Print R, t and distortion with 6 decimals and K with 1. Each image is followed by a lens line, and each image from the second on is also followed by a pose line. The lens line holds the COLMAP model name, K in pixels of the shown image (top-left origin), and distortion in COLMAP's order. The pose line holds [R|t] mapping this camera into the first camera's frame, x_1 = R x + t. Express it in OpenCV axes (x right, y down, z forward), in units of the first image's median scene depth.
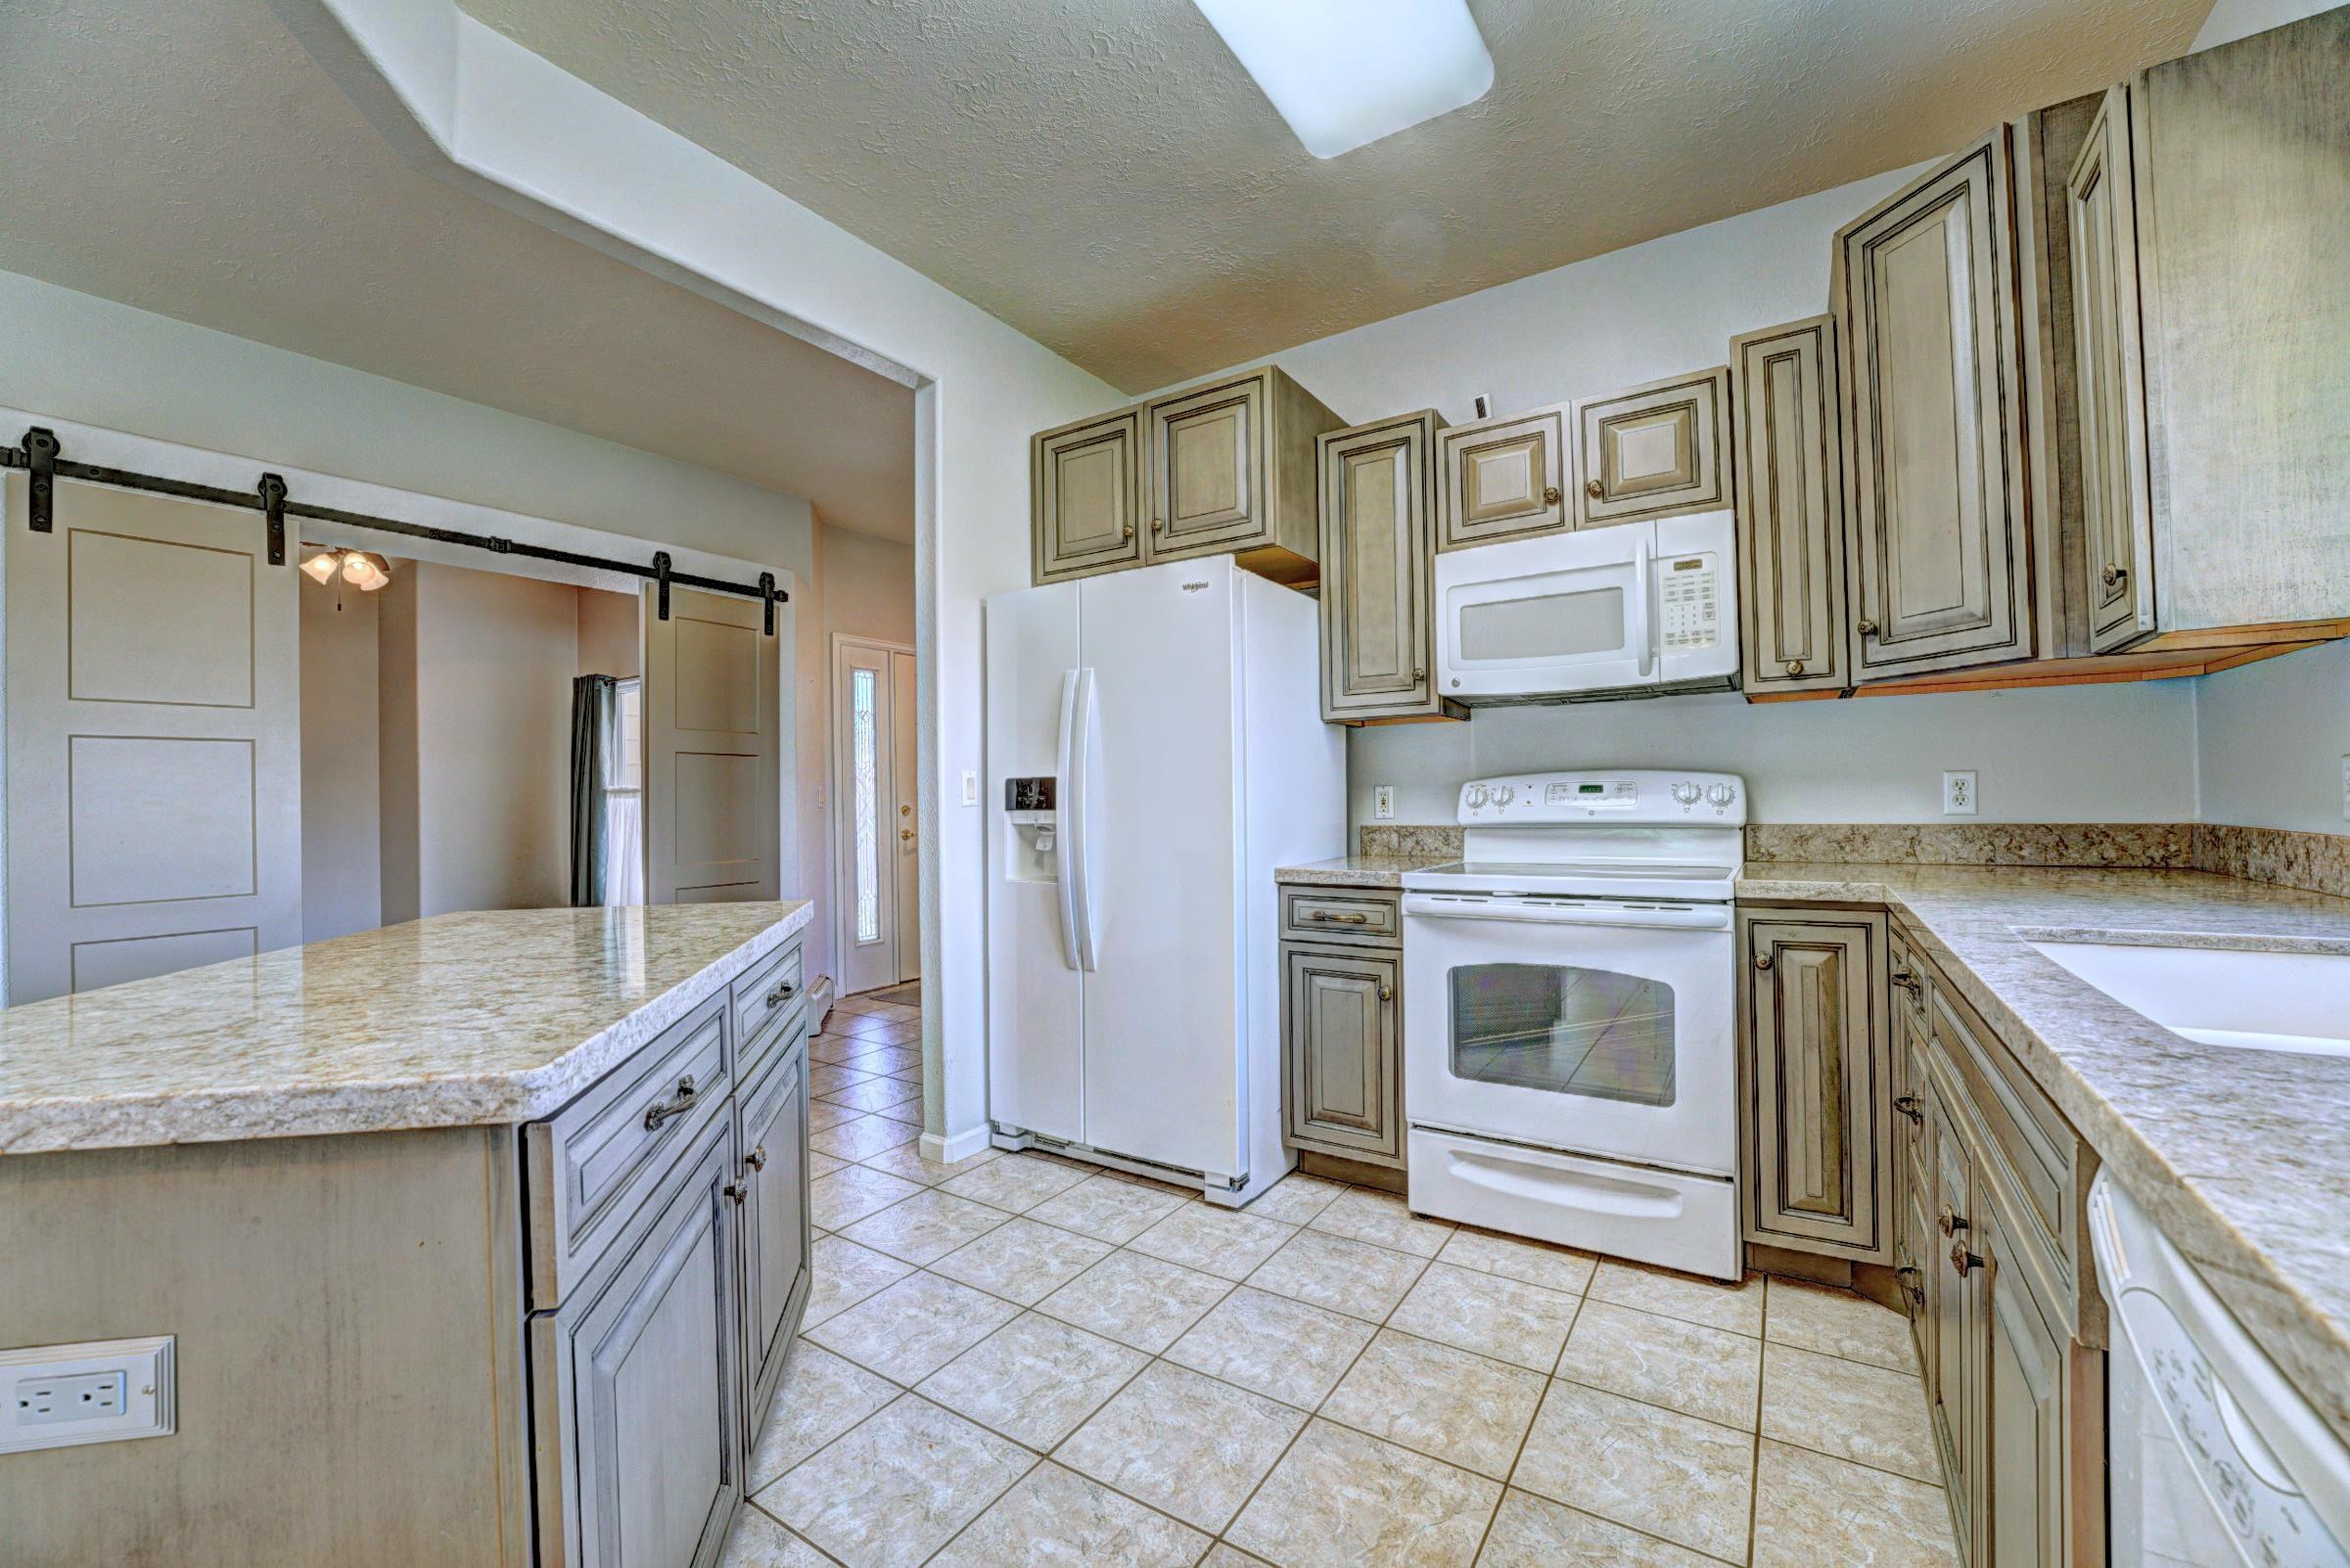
lens RADIAL K [[948.8, 0, 1162.8], [0, 948.8, 787.3], [0, 0, 1]] dist [-0.023783, 0.000245]
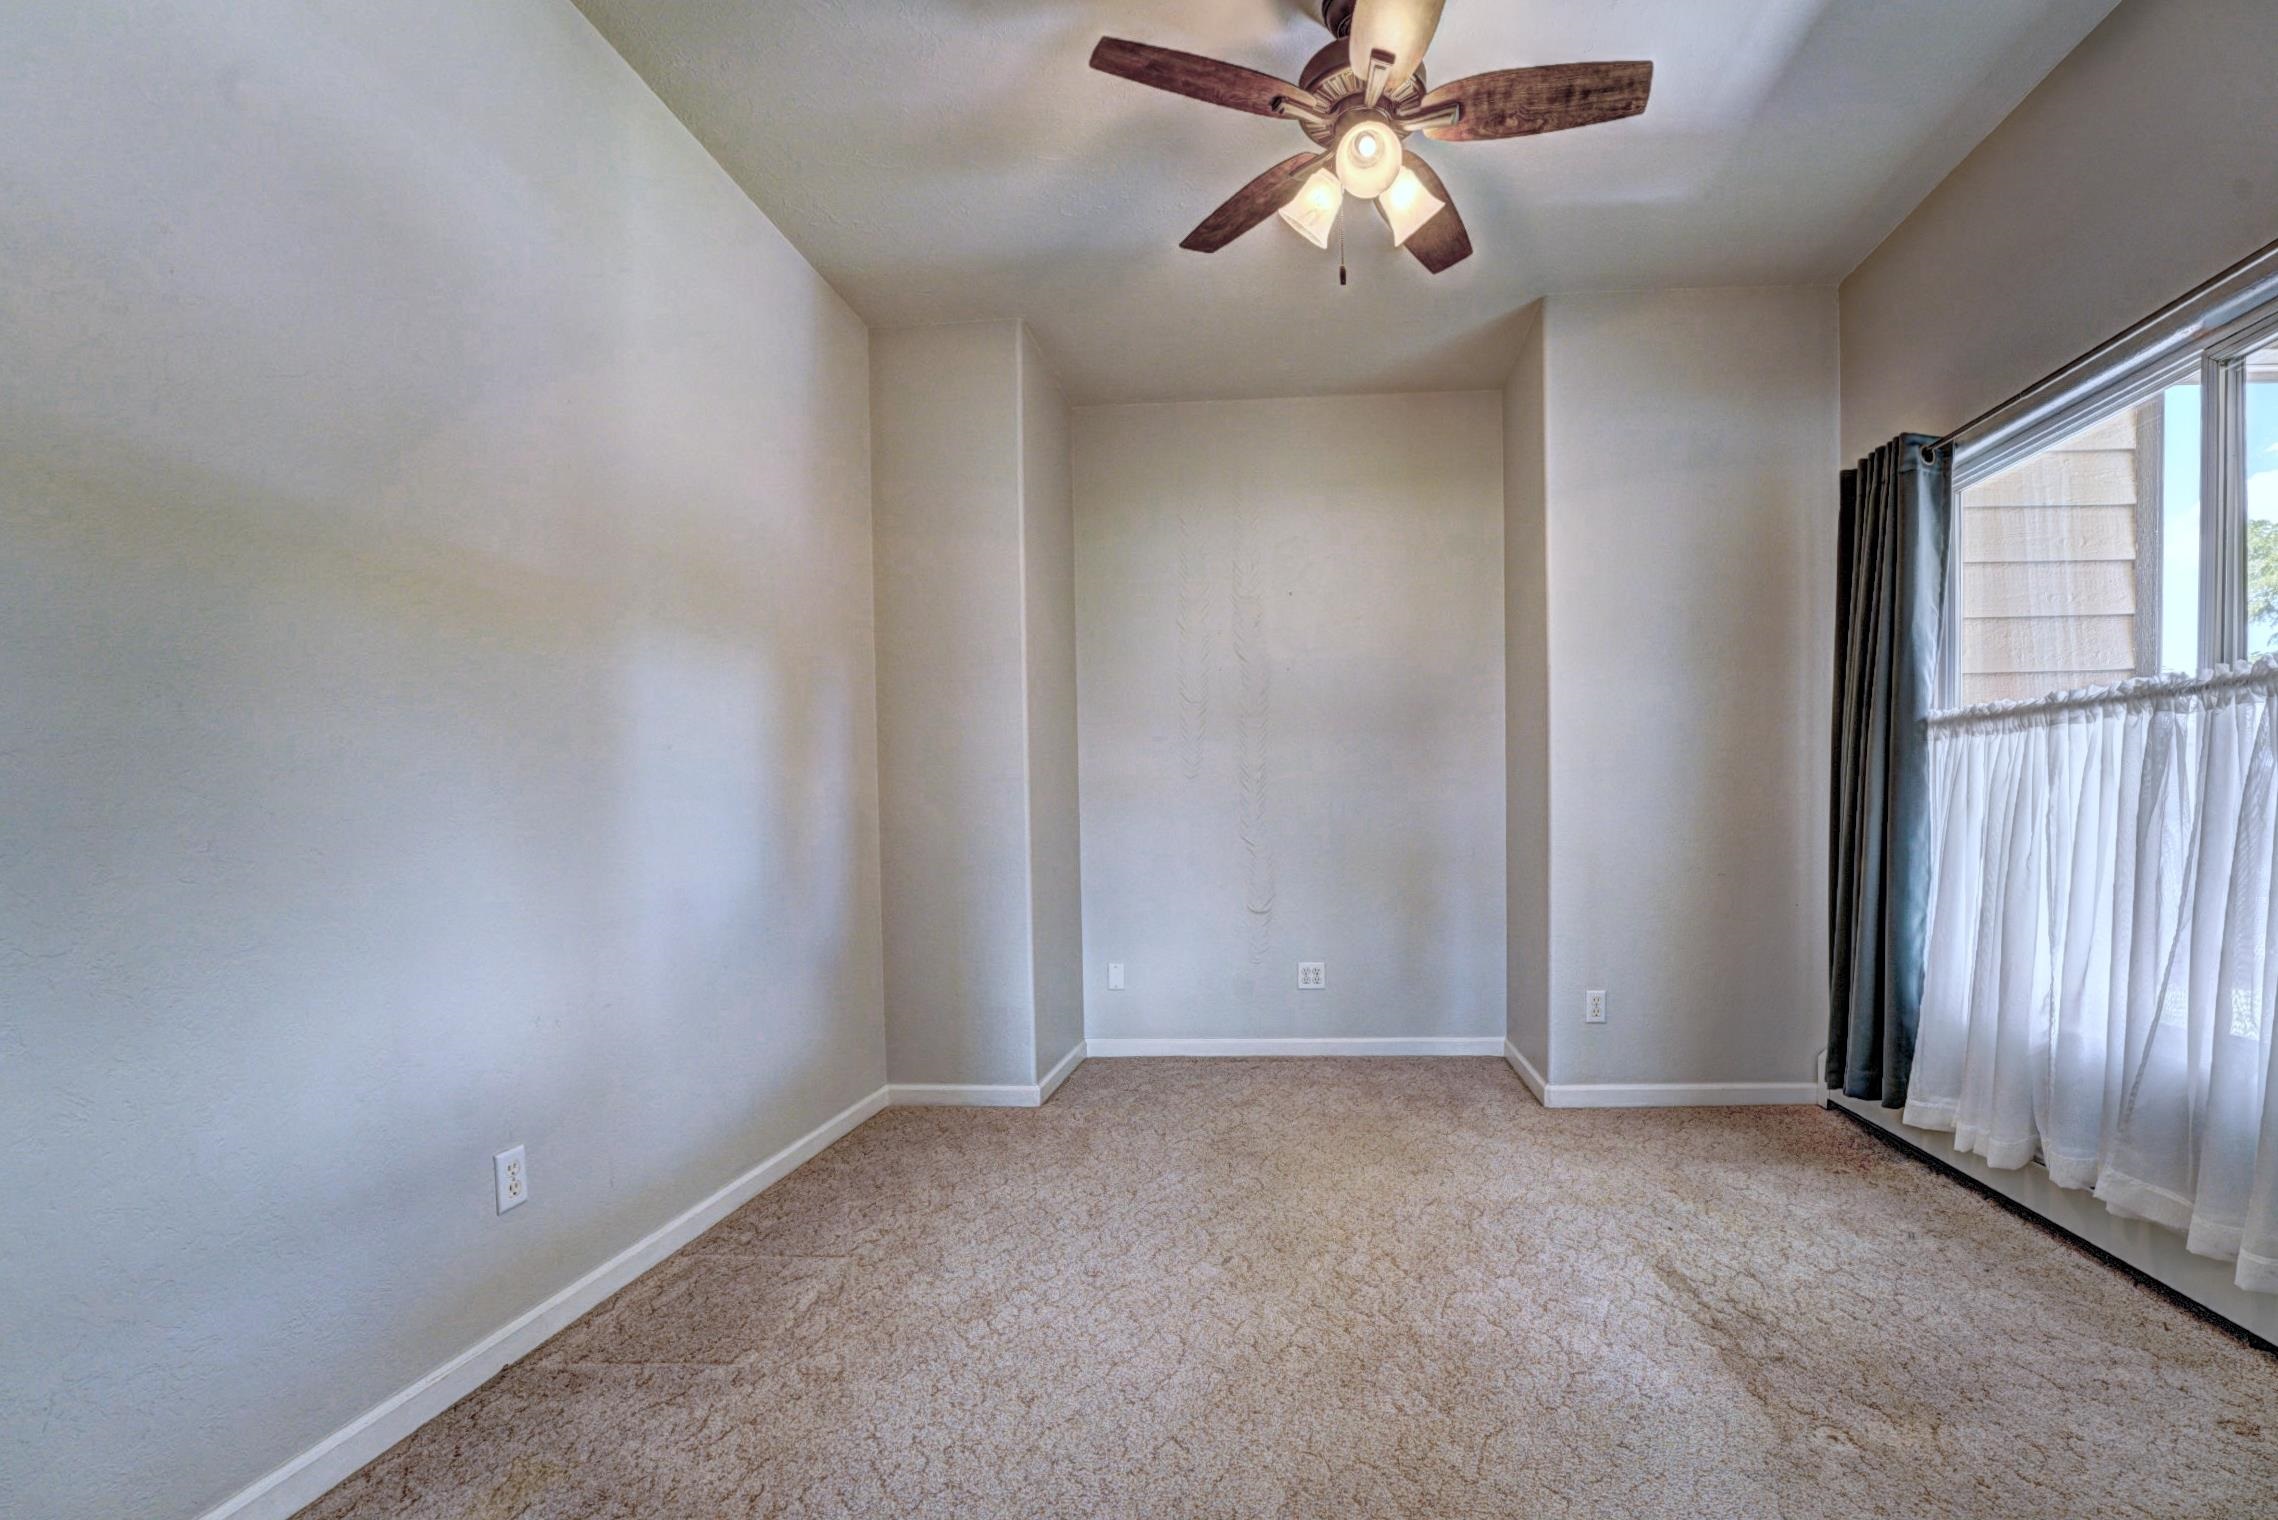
lens RADIAL K [[991.2, 0, 1246.5], [0, 991.2, 858.7], [0, 0, 1]] dist [-0.026289, 0.000028]
pose [[0.505929, 0.047248, -0.861280, -0.915546], [0.015049, 0.997863, 0.063581, 0.075078], [0.862444, -0.045129, 0.504137, 1.300610]]
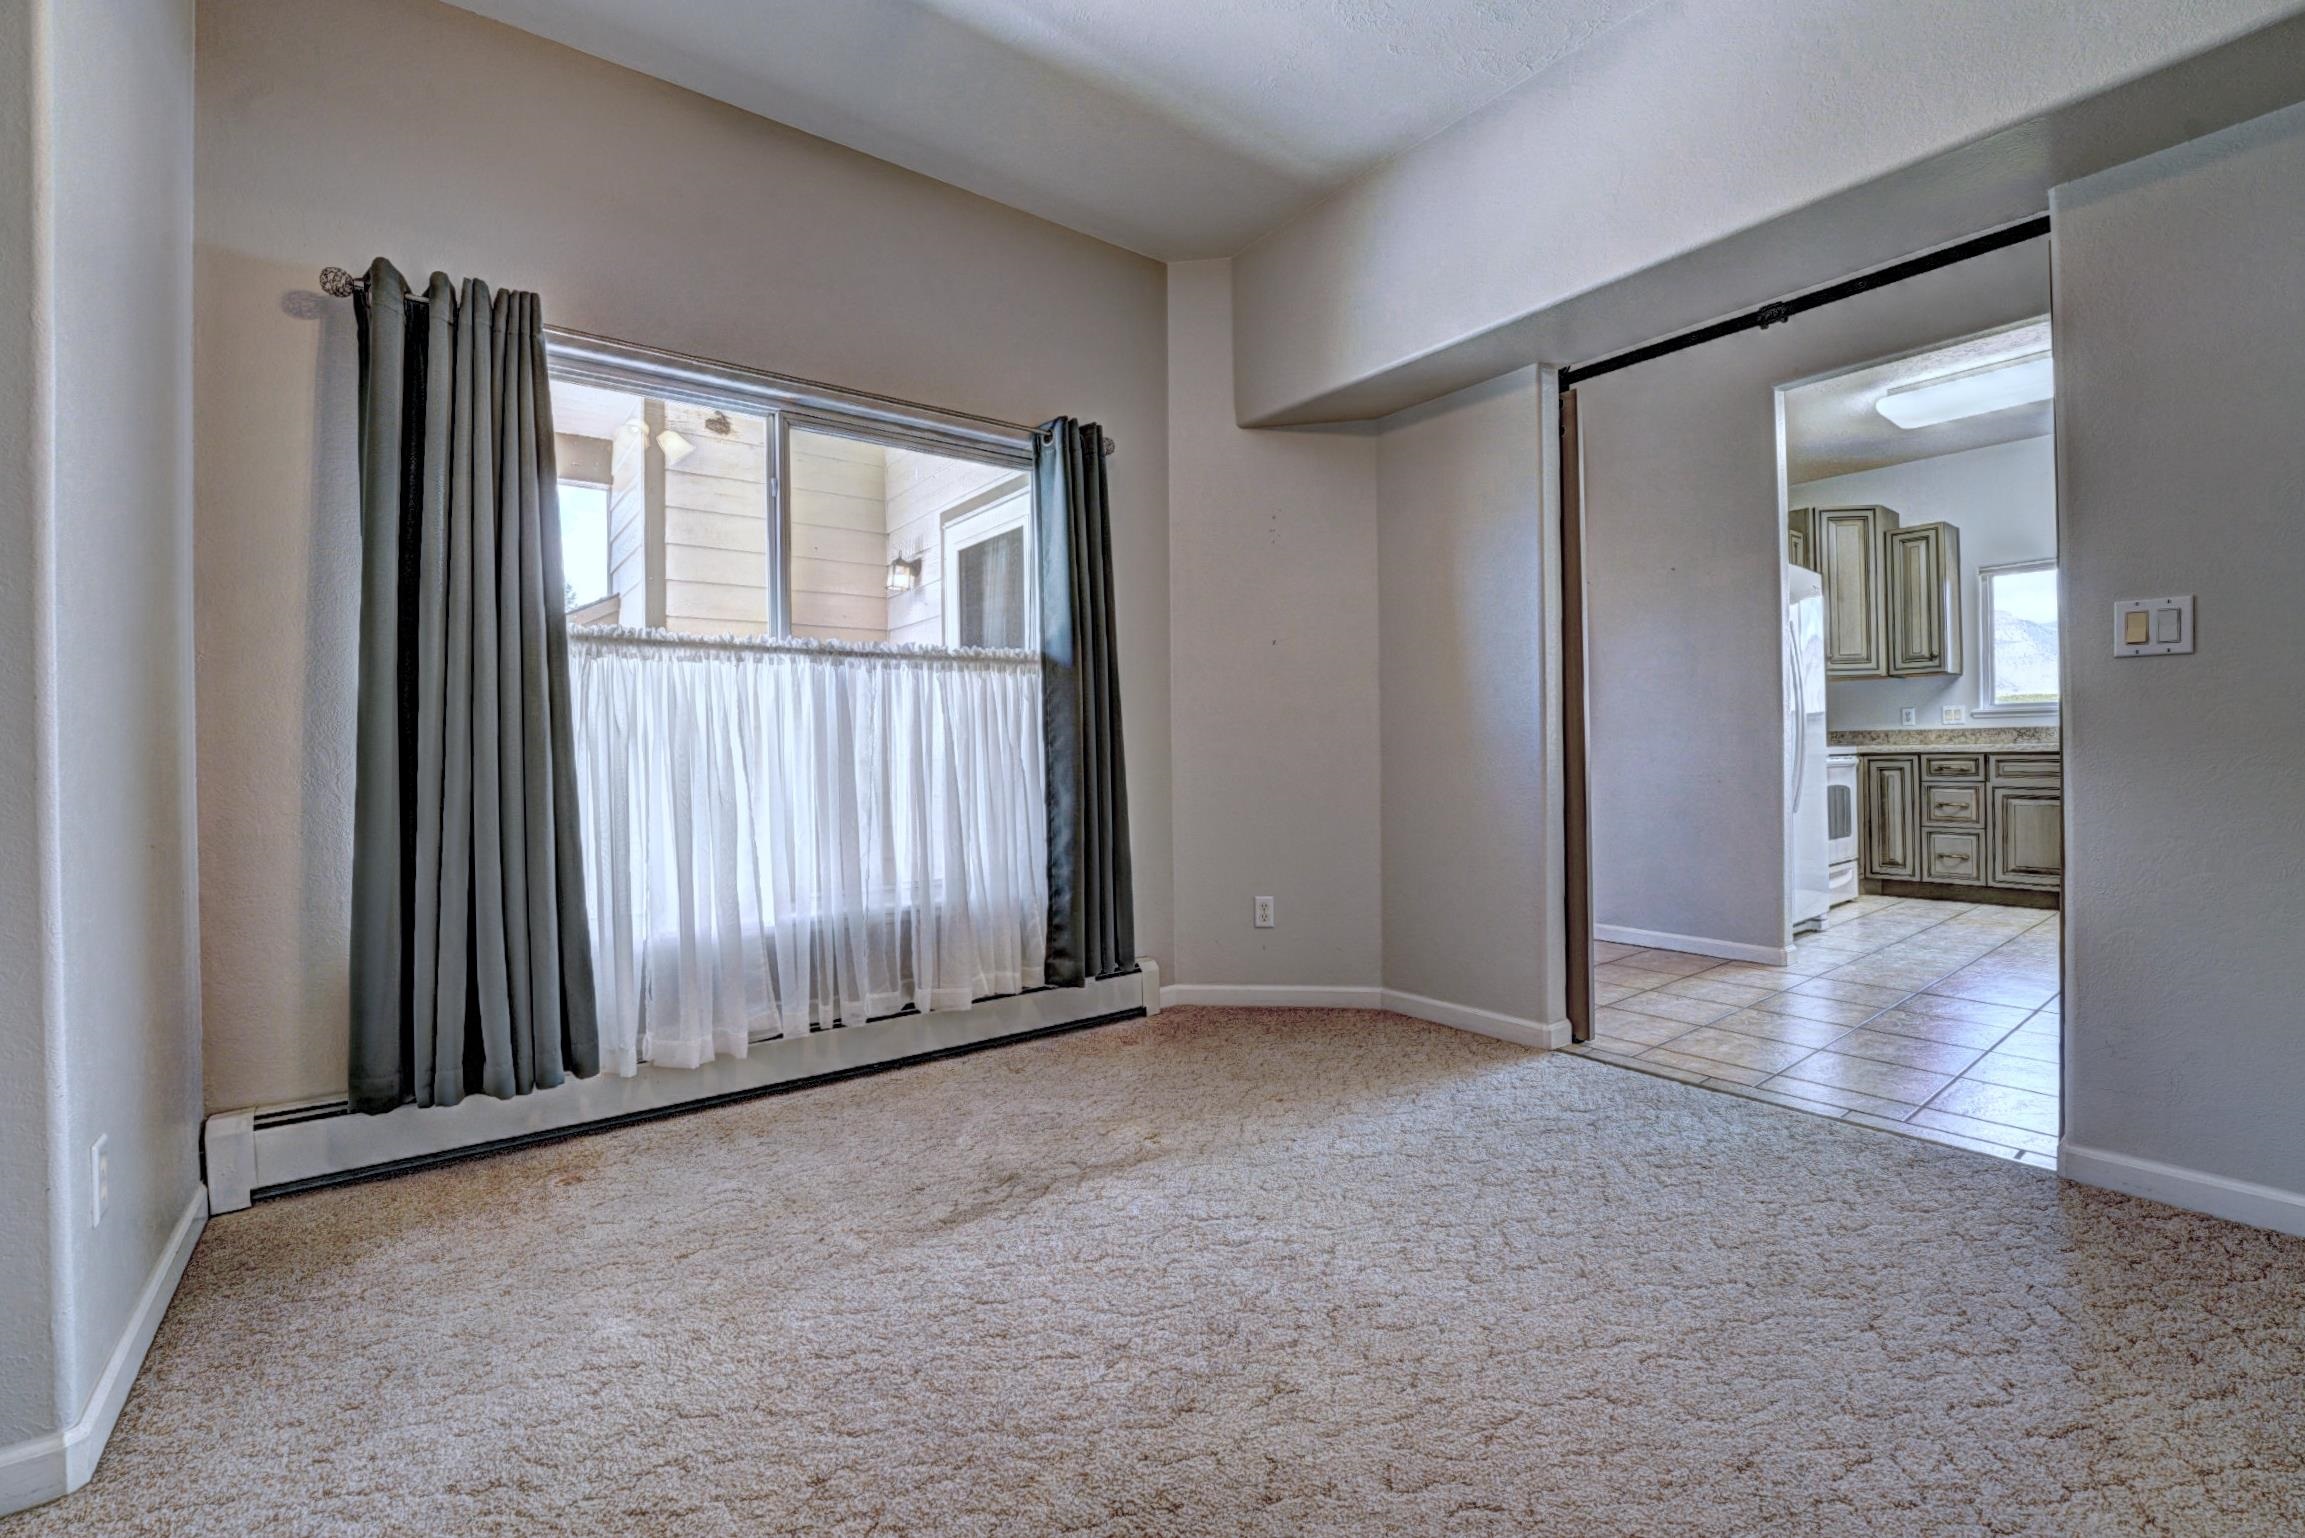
lens RADIAL K [[960.1, 0, 1131.5], [0, 960.1, 752.9], [0, 0, 1]] dist [0.000047, -0.000017]
pose [[0.327605, 0.011081, 0.944750, -2.103854], [-0.006639, 0.999934, -0.009426, 0.124449], [-0.944791, -0.003184, 0.327657, 1.635169]]
